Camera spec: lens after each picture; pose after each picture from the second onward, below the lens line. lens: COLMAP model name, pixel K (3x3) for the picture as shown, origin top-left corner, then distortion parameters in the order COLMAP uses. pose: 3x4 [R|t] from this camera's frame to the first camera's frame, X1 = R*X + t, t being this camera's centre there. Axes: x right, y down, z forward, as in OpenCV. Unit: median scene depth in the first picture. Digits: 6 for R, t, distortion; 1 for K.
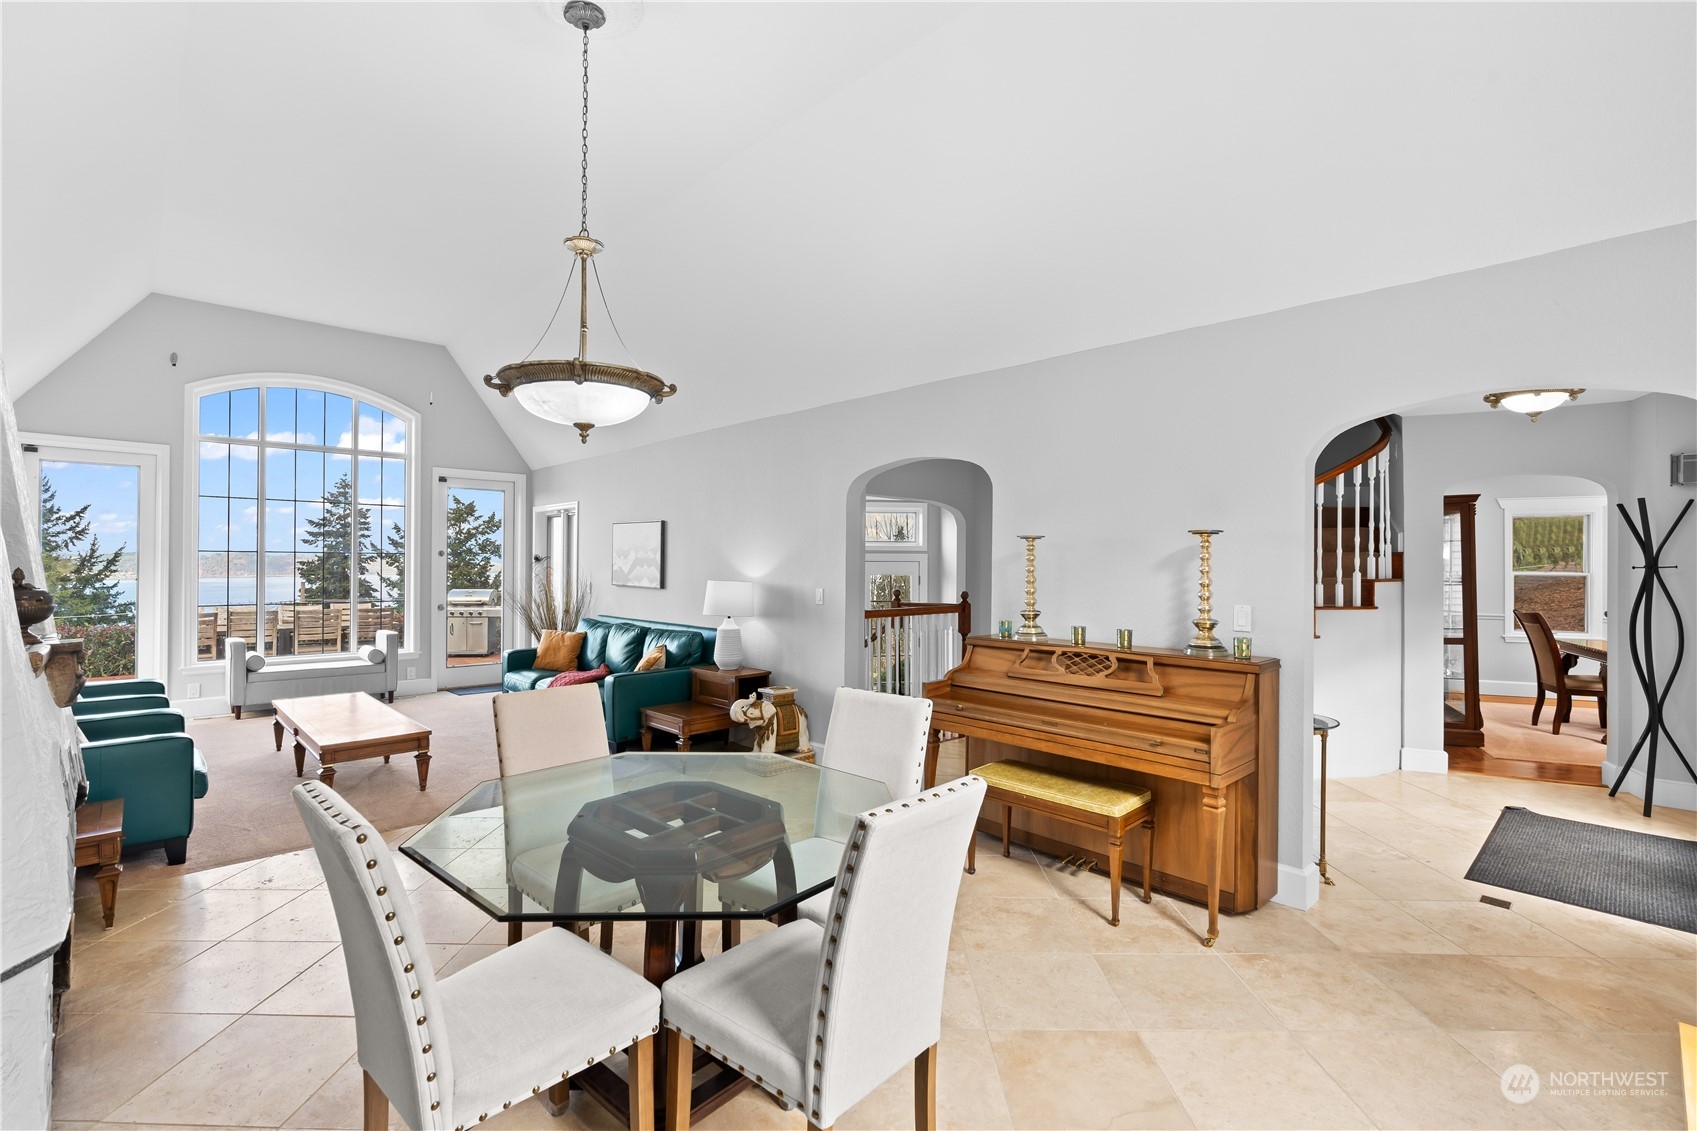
lens RADIAL K [[765.4, 0, 843.9], [0, 765.4, 558.3], [0, 0, 1]] dist [-0.002951, -0.000249]
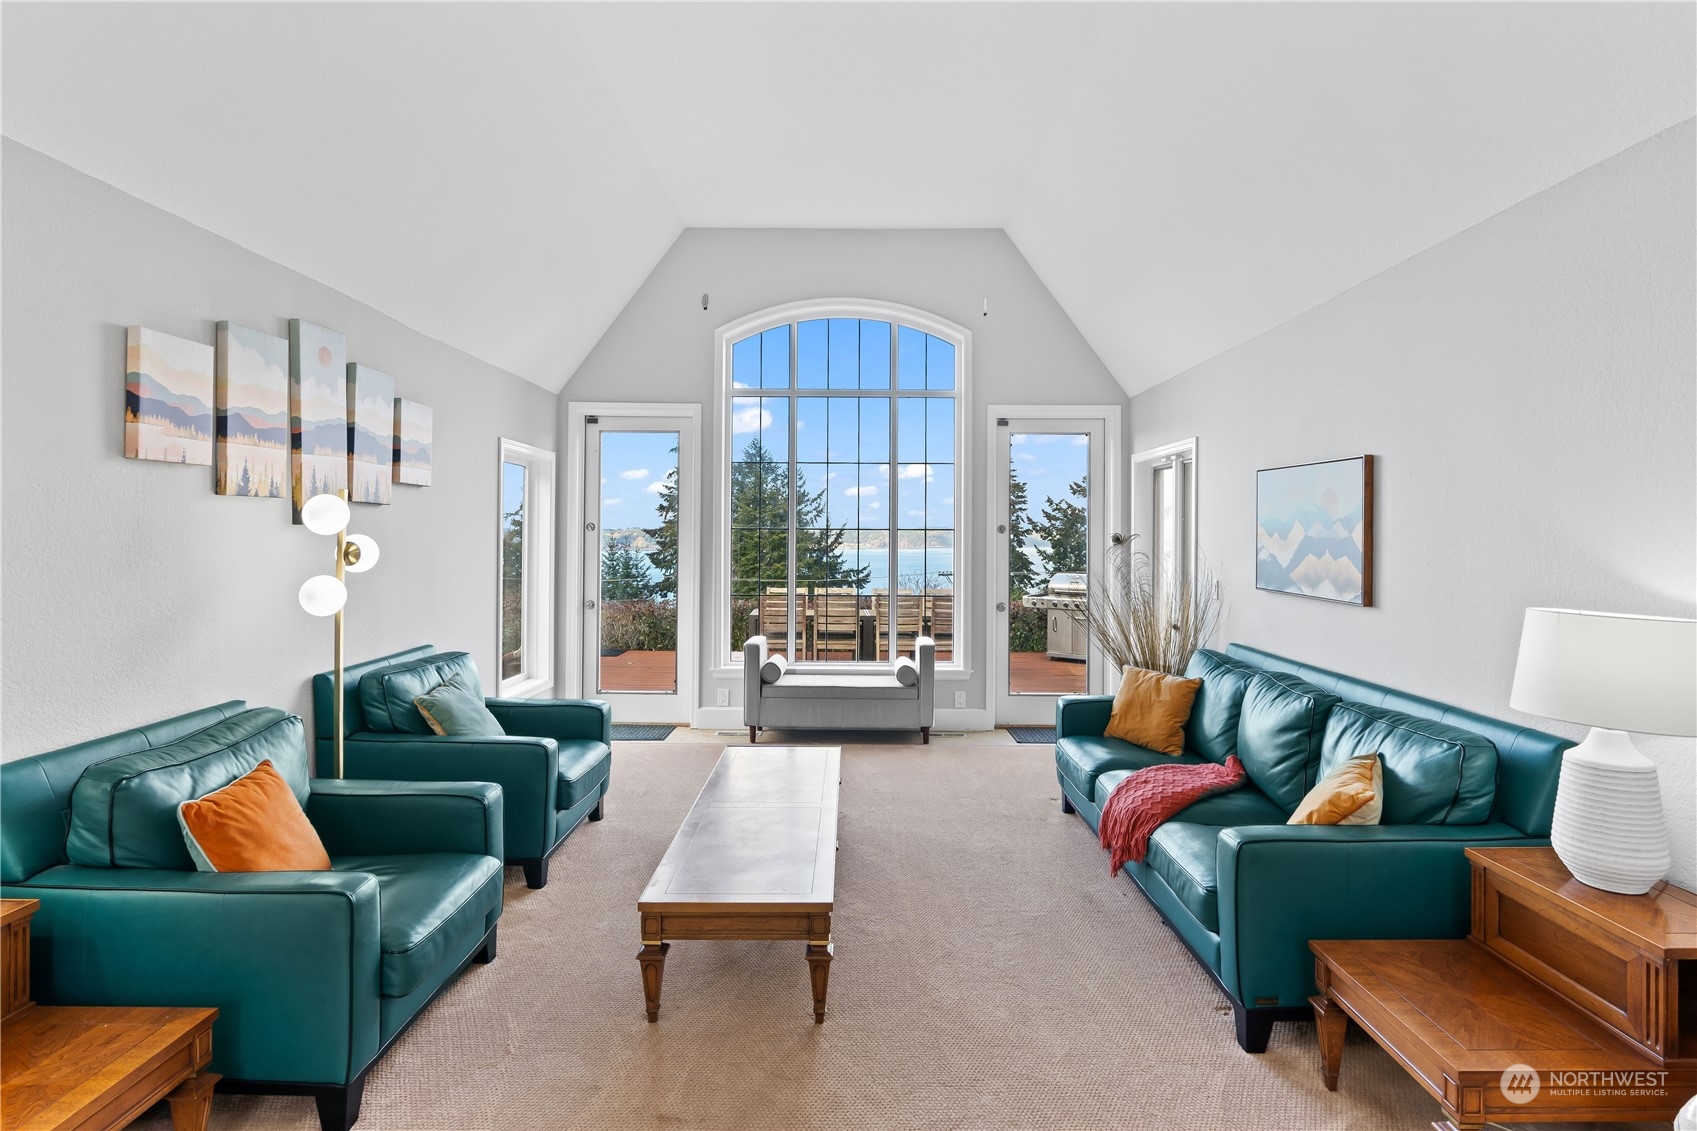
lens RADIAL K [[854.6, 0, 846.7], [0, 854.6, 527.1], [0, 0, 1]] dist [-0.006244, -0.001487]
pose [[0.717787, -0.007019, -0.696227, -0.020029], [0.004429, 0.999975, -0.005515, -0.000998], [0.696249, 0.000875, 0.717800, 0.078783]]
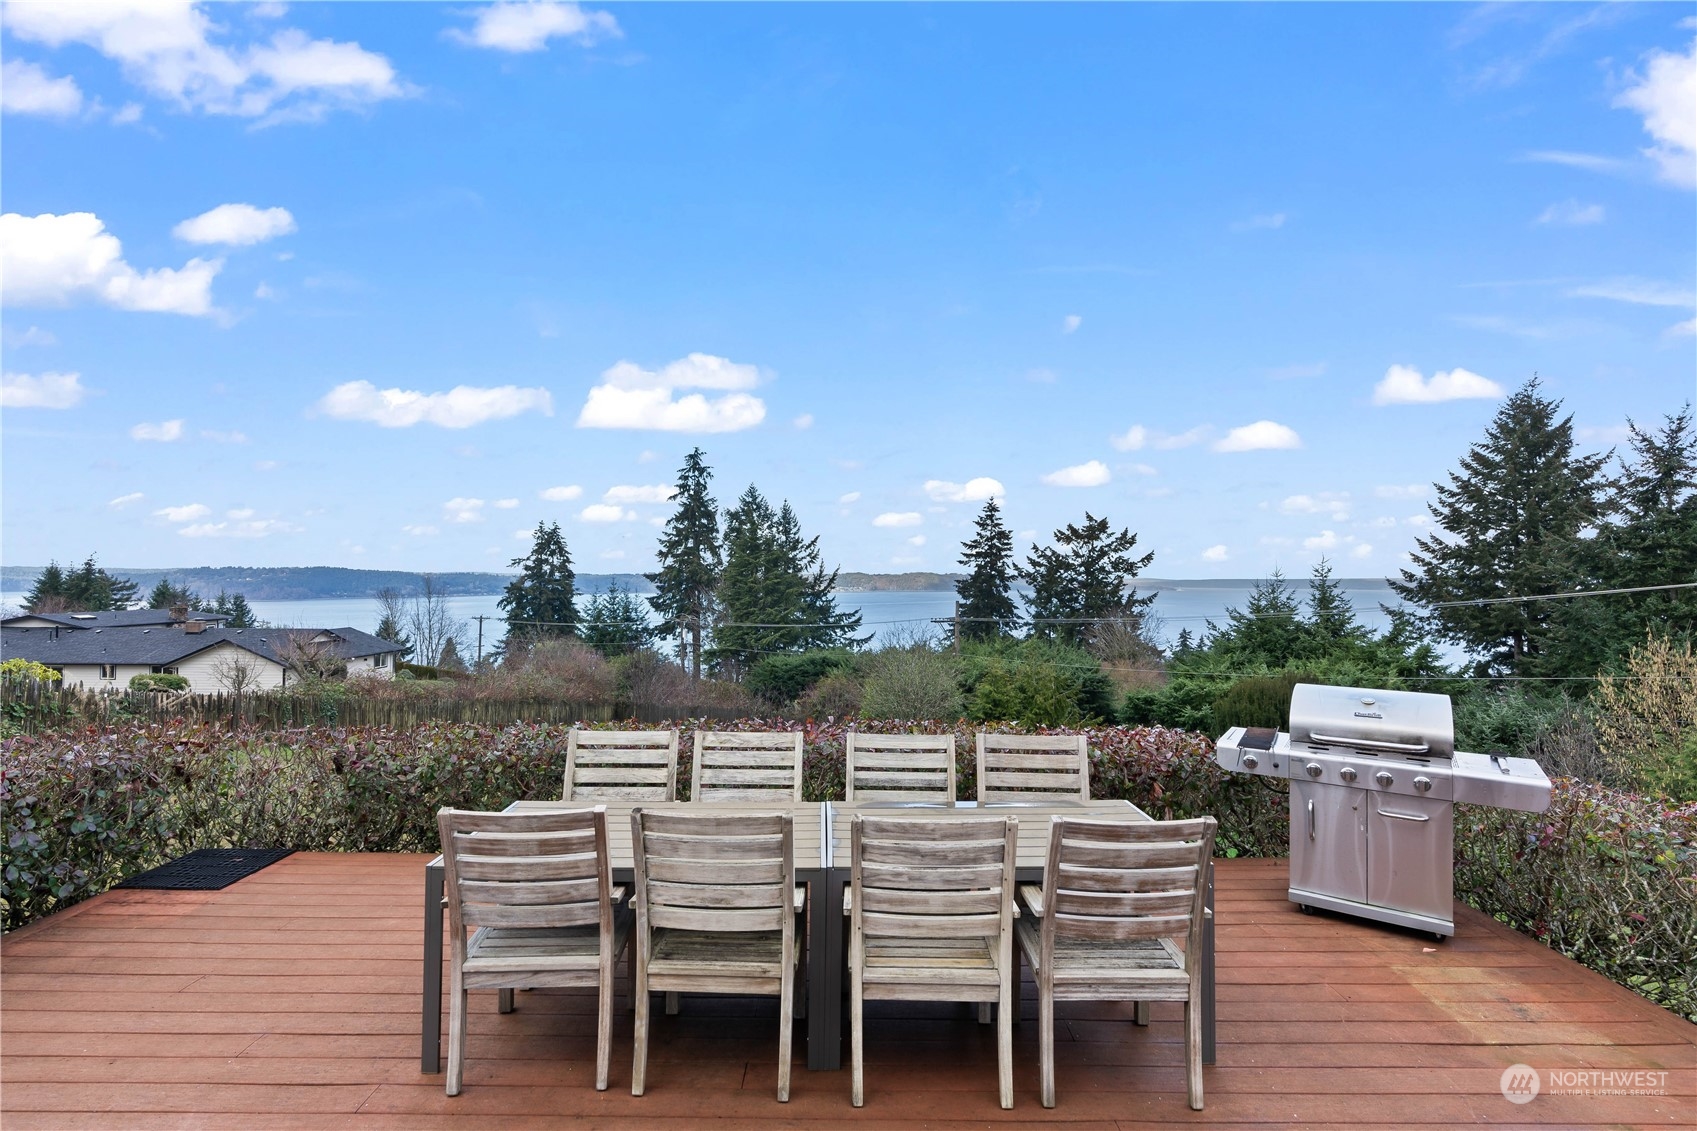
lens RADIAL K [[765.4, 0, 834.7], [0, 765.4, 570.9], [0, 0, 1]] dist [-0.002951, -0.000249]
pose [[0.711198, -0.007109, -0.702956, -0.150647], [0.002350, 0.999967, -0.007736, -0.002120], [0.702988, 0.003850, 0.711191, 0.225380]]
